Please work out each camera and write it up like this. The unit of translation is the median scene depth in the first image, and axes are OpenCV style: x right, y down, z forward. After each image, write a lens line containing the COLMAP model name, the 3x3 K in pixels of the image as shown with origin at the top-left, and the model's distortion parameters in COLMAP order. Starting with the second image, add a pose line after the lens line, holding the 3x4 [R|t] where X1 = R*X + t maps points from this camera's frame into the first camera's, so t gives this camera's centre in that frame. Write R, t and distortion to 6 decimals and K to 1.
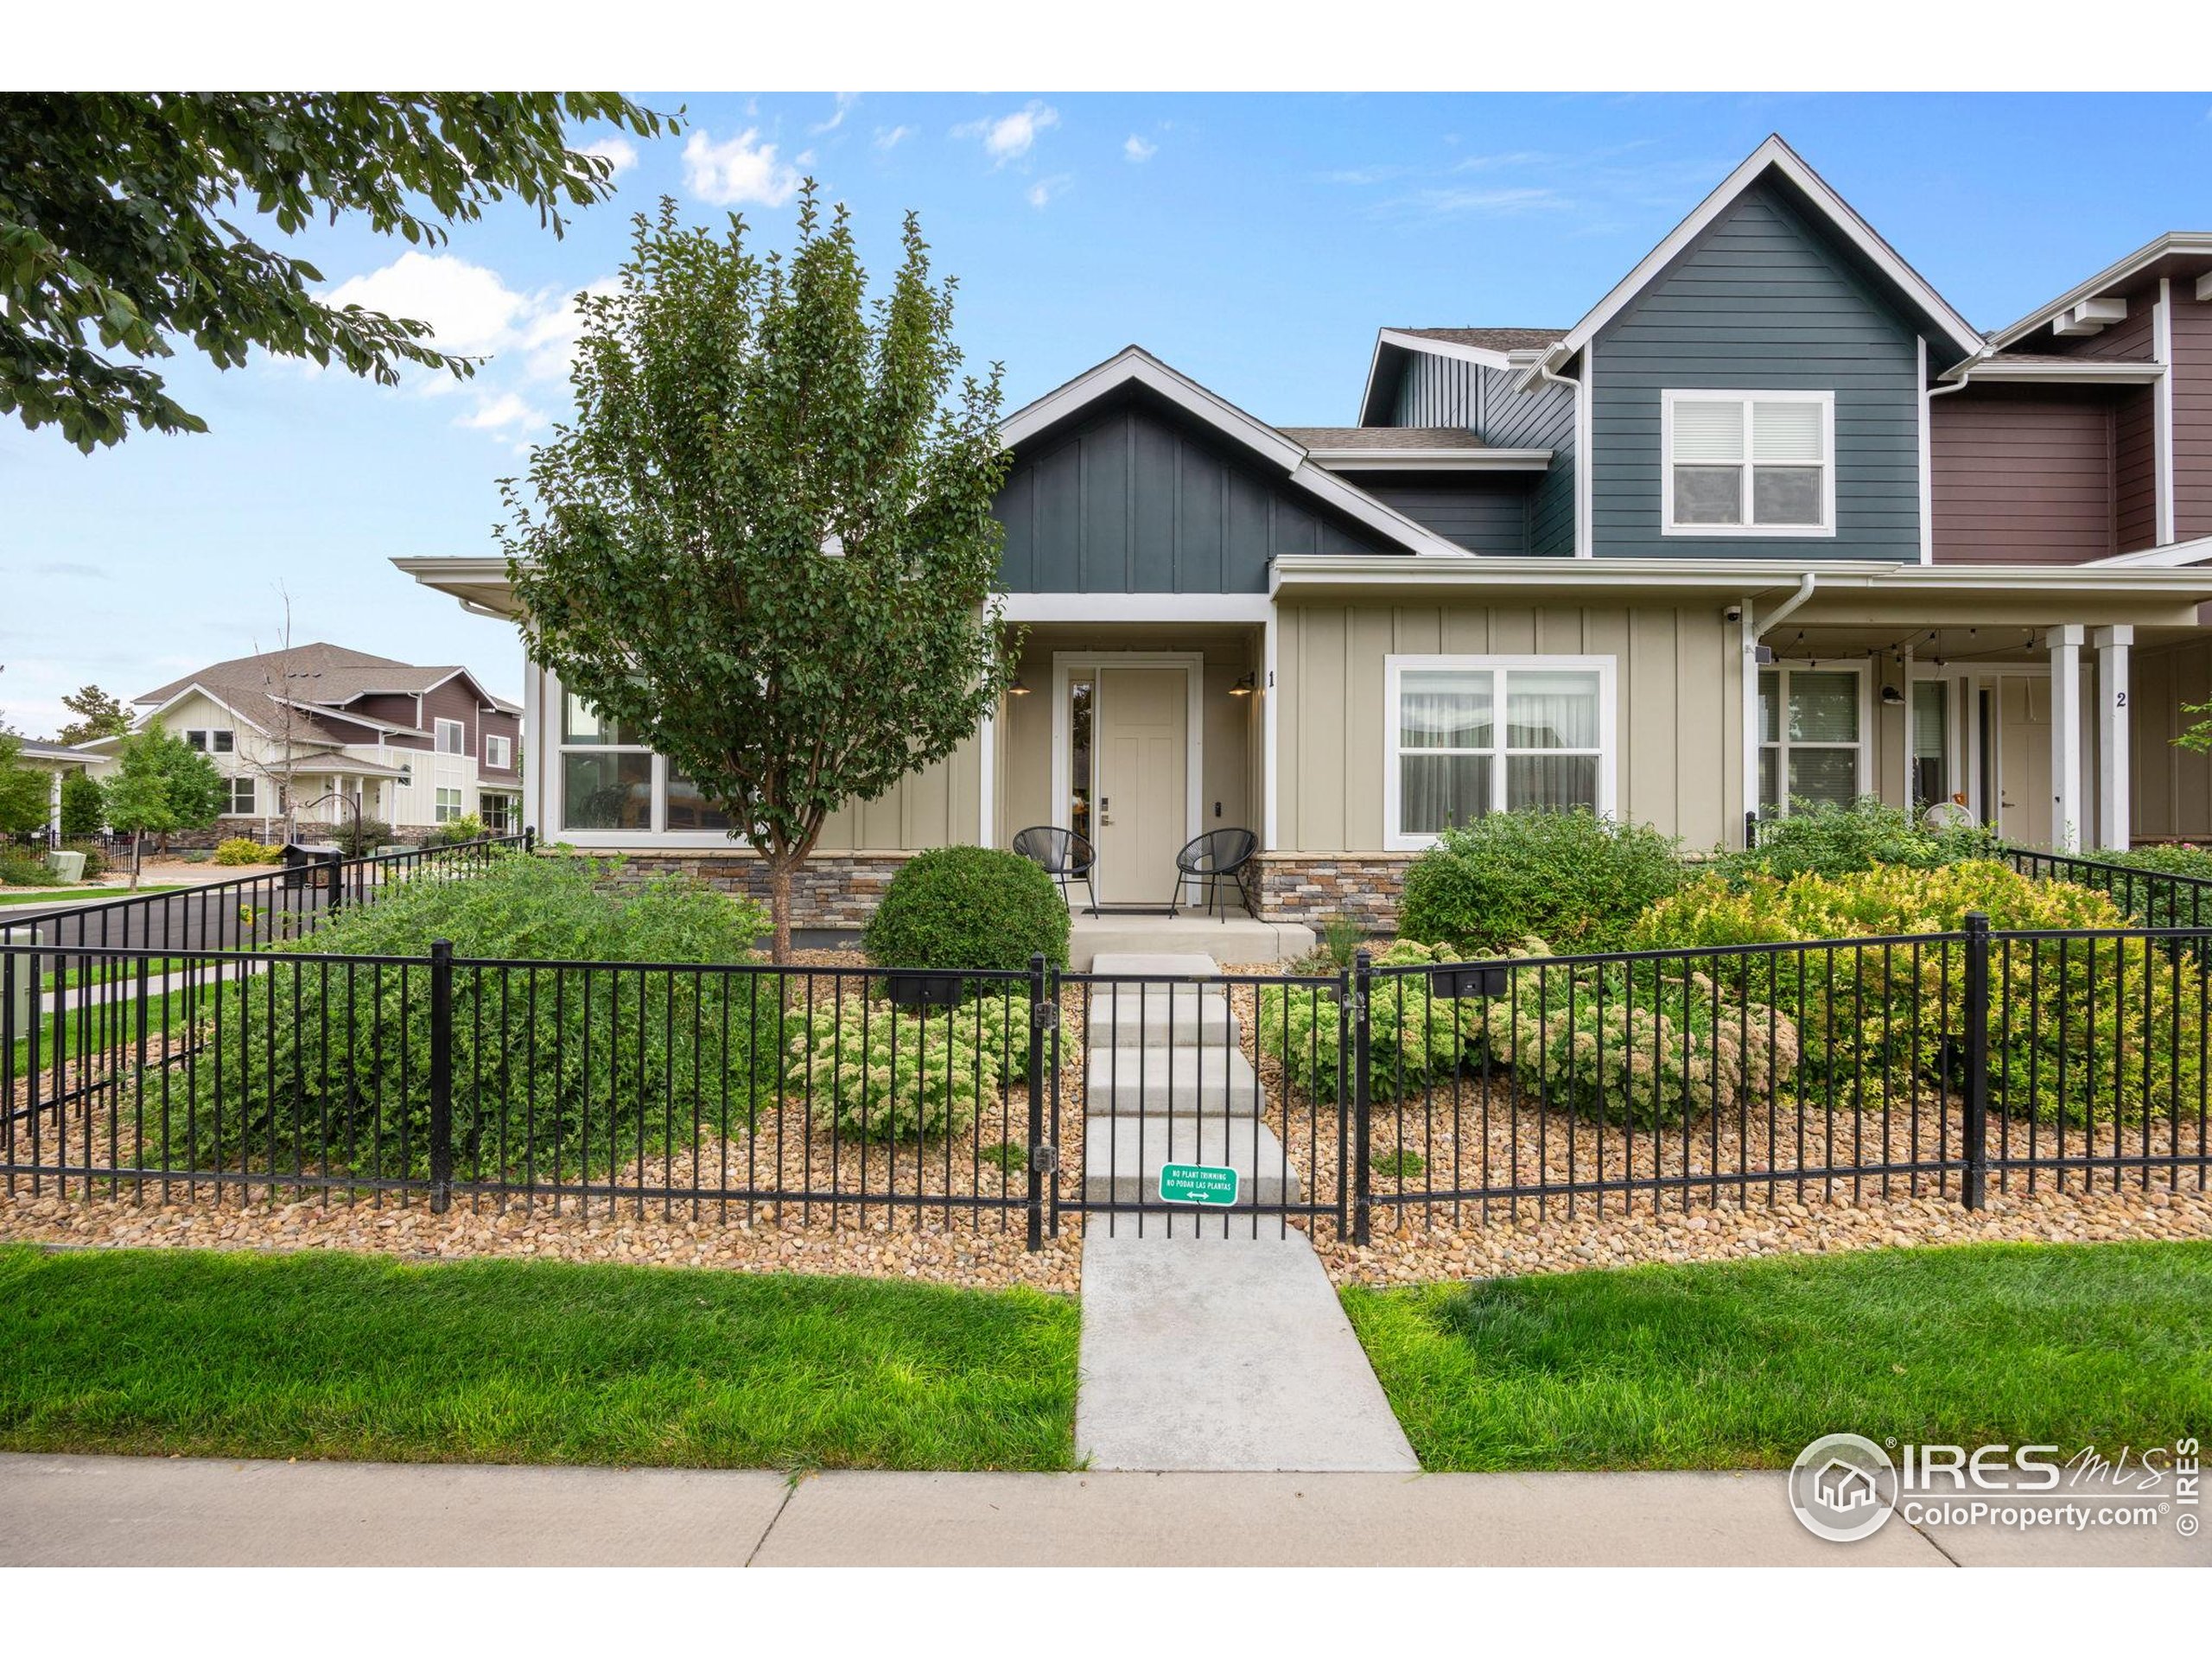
lens RADIAL K [[1015.5, 0, 1106.0], [0, 1015.5, 829.5], [0, 0, 1]] dist [0.000260, 0.000033]
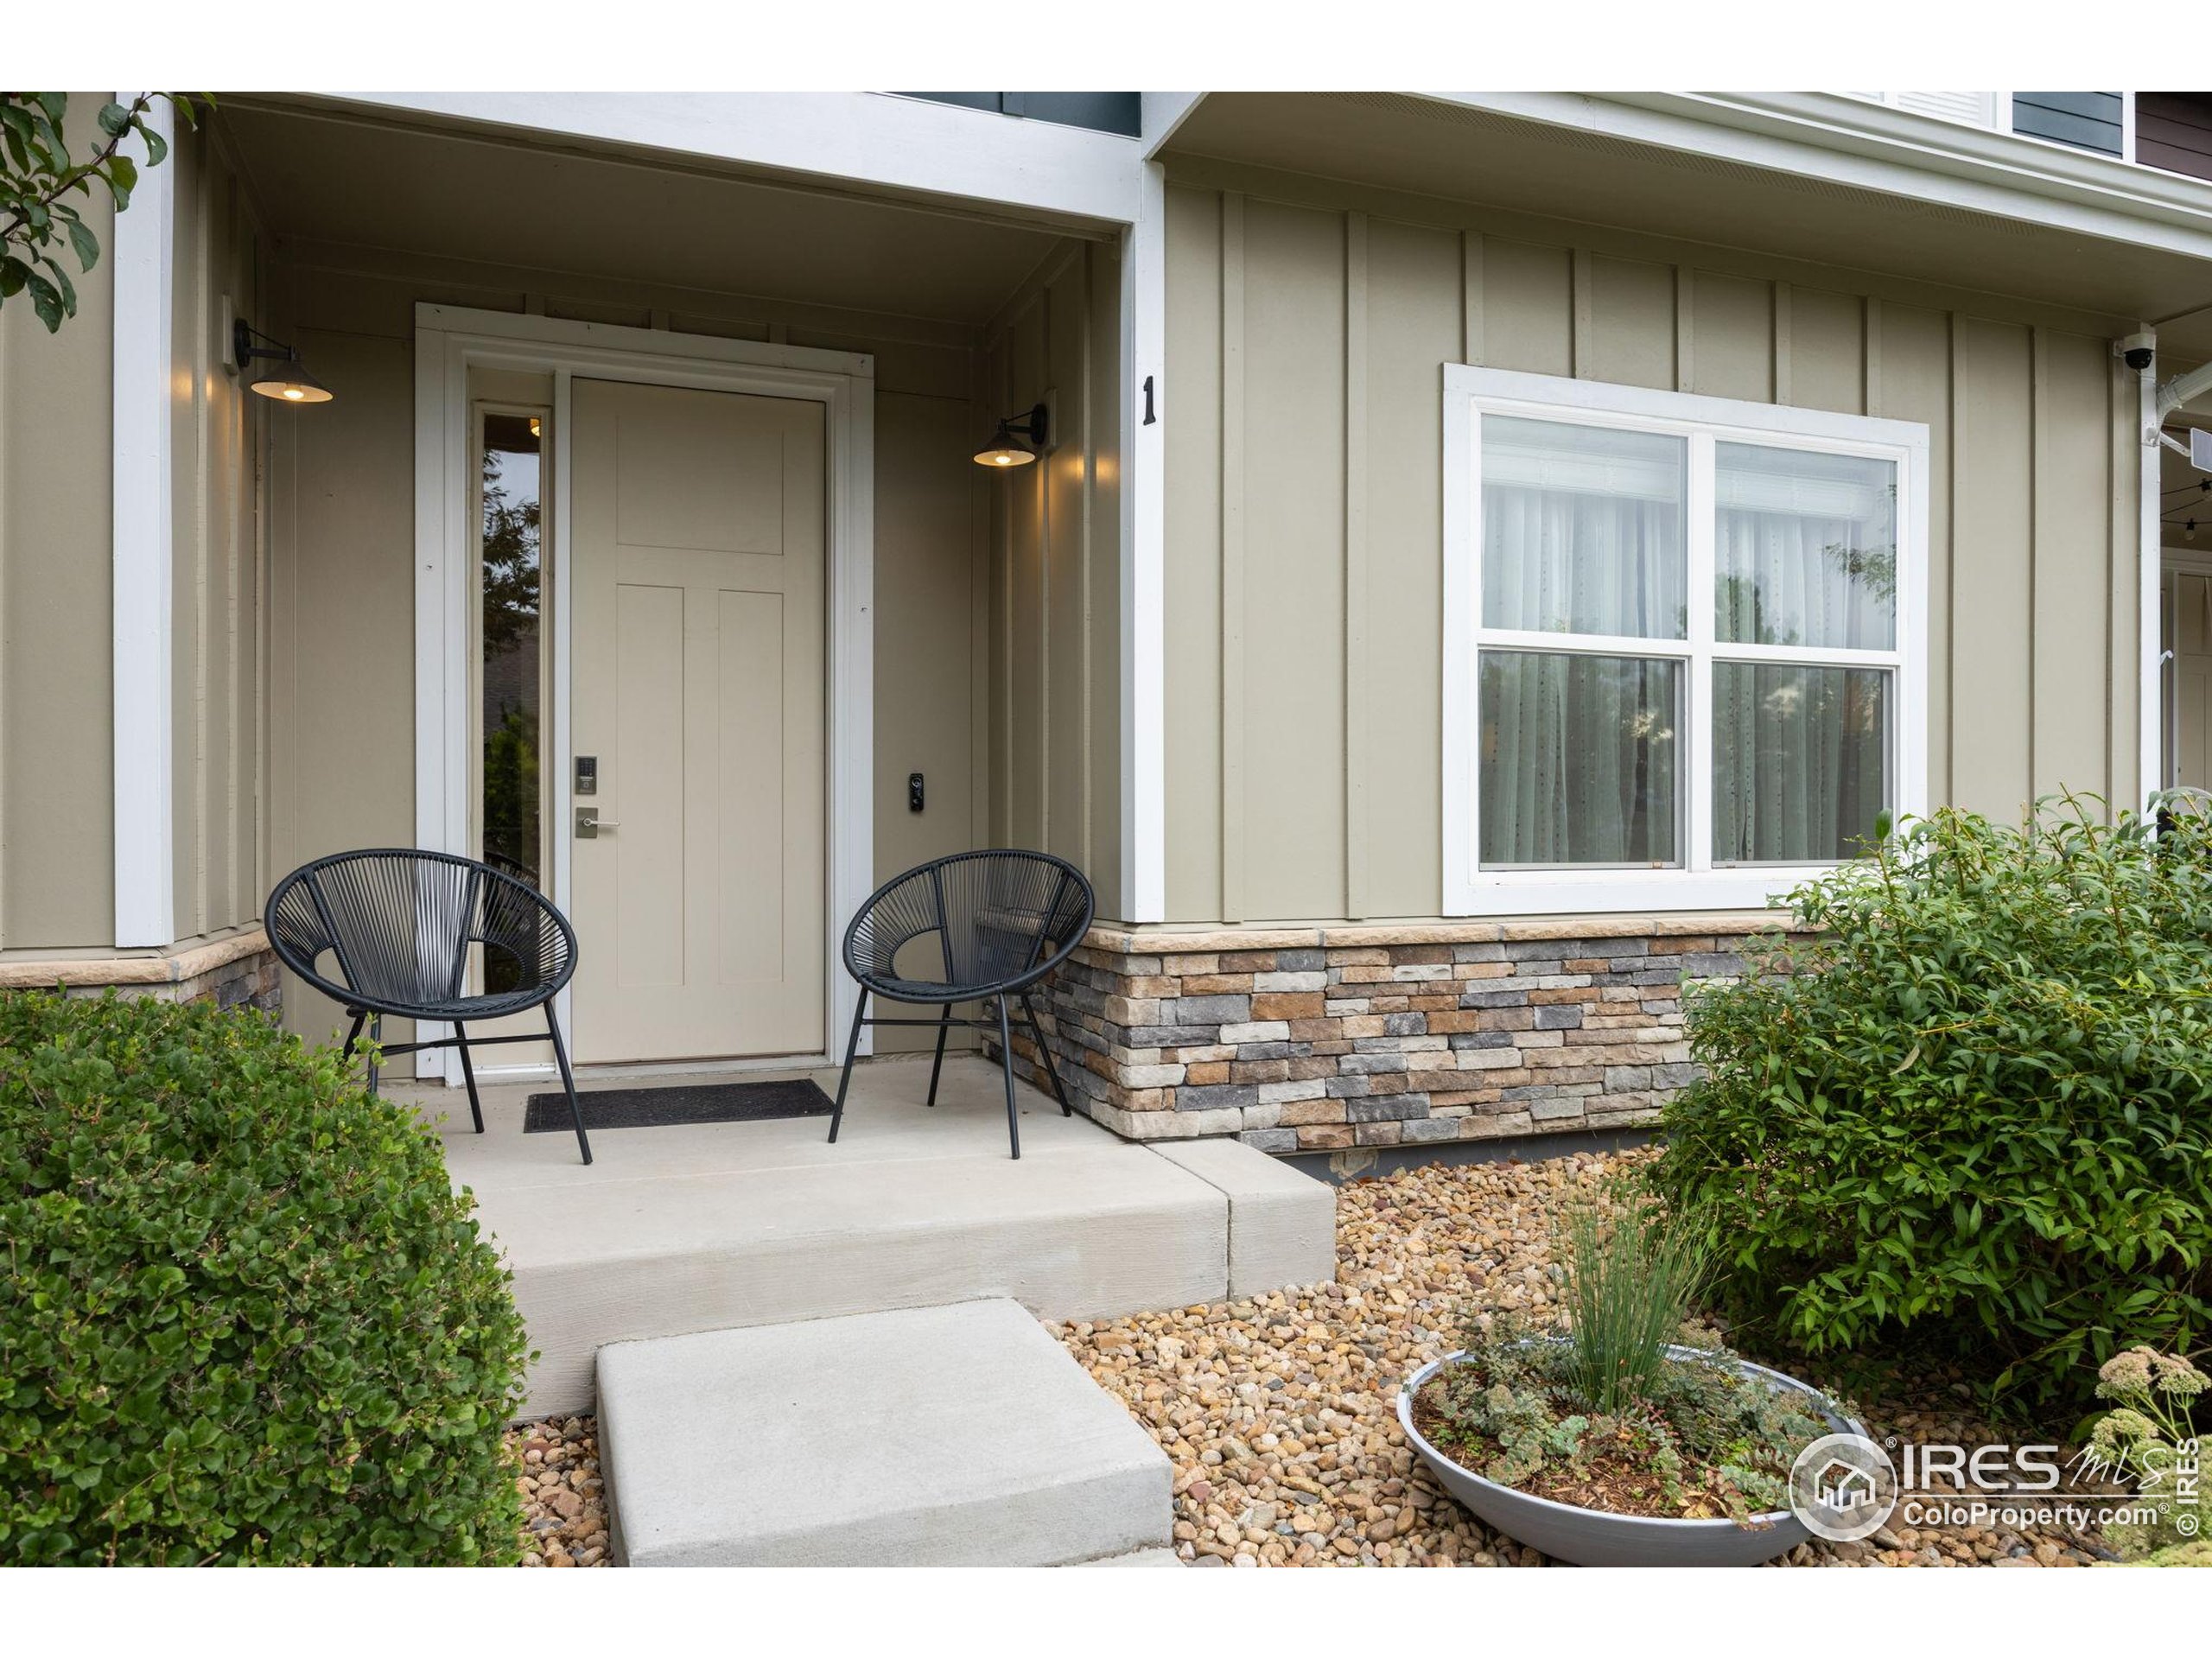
lens RADIAL K [[1483.6, 0, 1106.0], [0, 1483.6, 829.5], [0, 0, 1]] dist [0.002592, 0.001293]
pose [[0.928013, -0.004360, 0.372522, -0.029883], [-0.000519, 0.999915, 0.012995, -0.015855], [-0.372547, -0.012253, 0.927932, 0.560569]]
